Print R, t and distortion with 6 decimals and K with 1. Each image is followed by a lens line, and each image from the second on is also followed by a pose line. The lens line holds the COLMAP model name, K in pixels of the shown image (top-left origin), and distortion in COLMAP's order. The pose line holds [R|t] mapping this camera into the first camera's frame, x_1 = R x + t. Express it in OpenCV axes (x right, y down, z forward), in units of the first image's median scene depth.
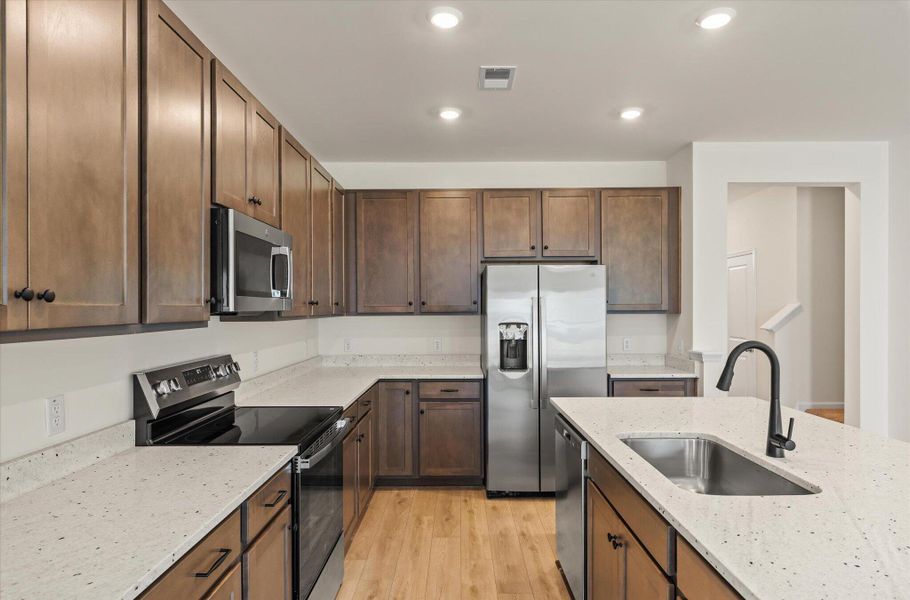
lens RADIAL K [[534.5, 0, 449.1], [0, 534.5, 309.6], [0, 0, 1]] dist [-0.001207, -0.002287]
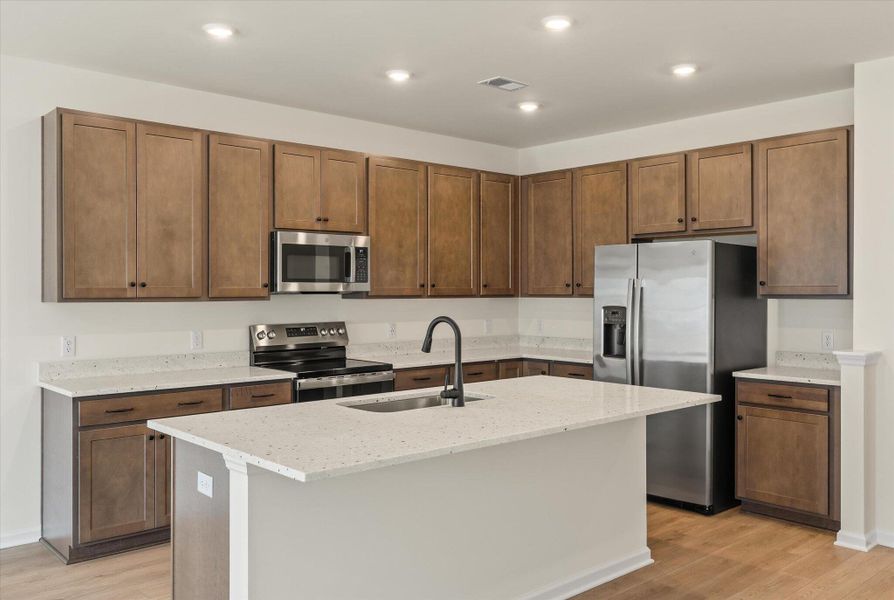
lens RADIAL K [[731.6, 0, 414.6], [0, 731.6, 293.4], [0, 0, 1]] dist [-0.009685, -0.003200]
pose [[0.660077, 0.008213, -0.751153, 0.811422], [-0.005400, 0.999966, 0.006189, -0.003638], [0.751178, -0.000029, 0.660099, -0.105413]]
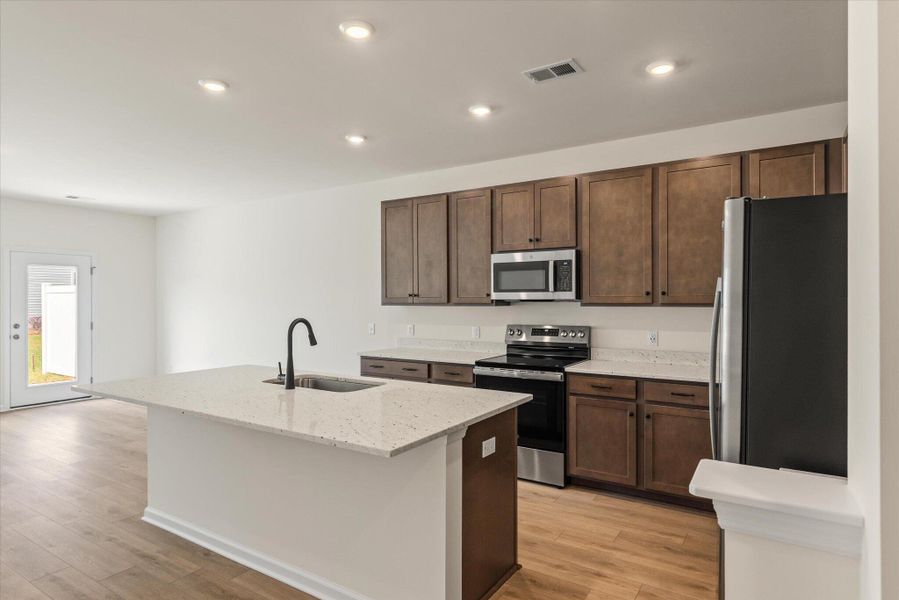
lens RADIAL K [[491.3, 0, 470.3], [0, 491.3, 292.6], [0, 0, 1]] dist [-0.021312, -0.000701]
pose [[-0.499242, -0.007540, -0.866430, 0.714630], [0.000969, 0.999957, -0.009260, -0.003185], [0.866462, -0.005462, -0.499213, 0.971742]]
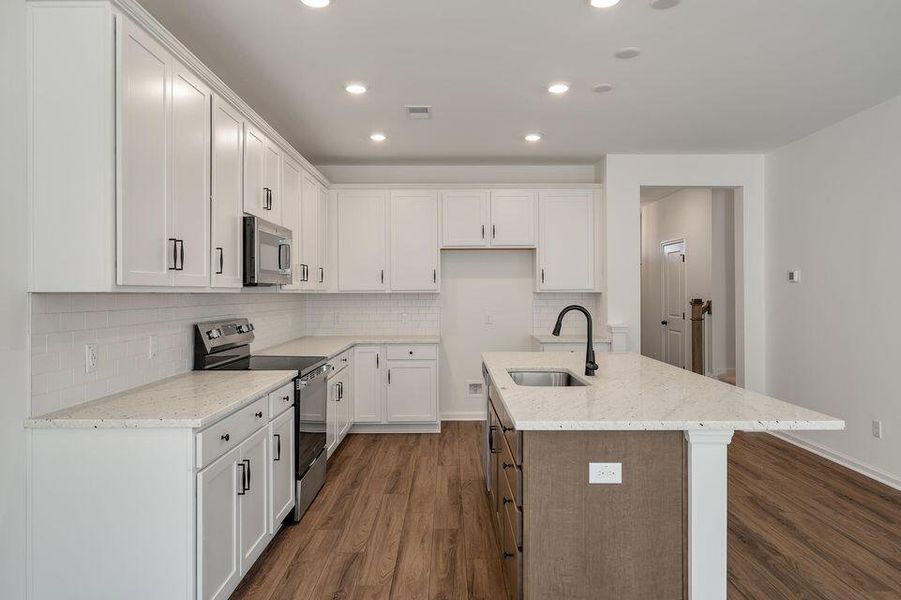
lens RADIAL K [[569.8, 0, 442.0], [0, 569.8, 301.0], [0, 0, 1]] dist [-0.002575, 0.000530]
pose [[0.999990, 0.003641, 0.002631, 0.066249], [-0.003676, 0.999906, 0.013230, 0.010150], [-0.002582, -0.013239, 0.999909, -0.327914]]
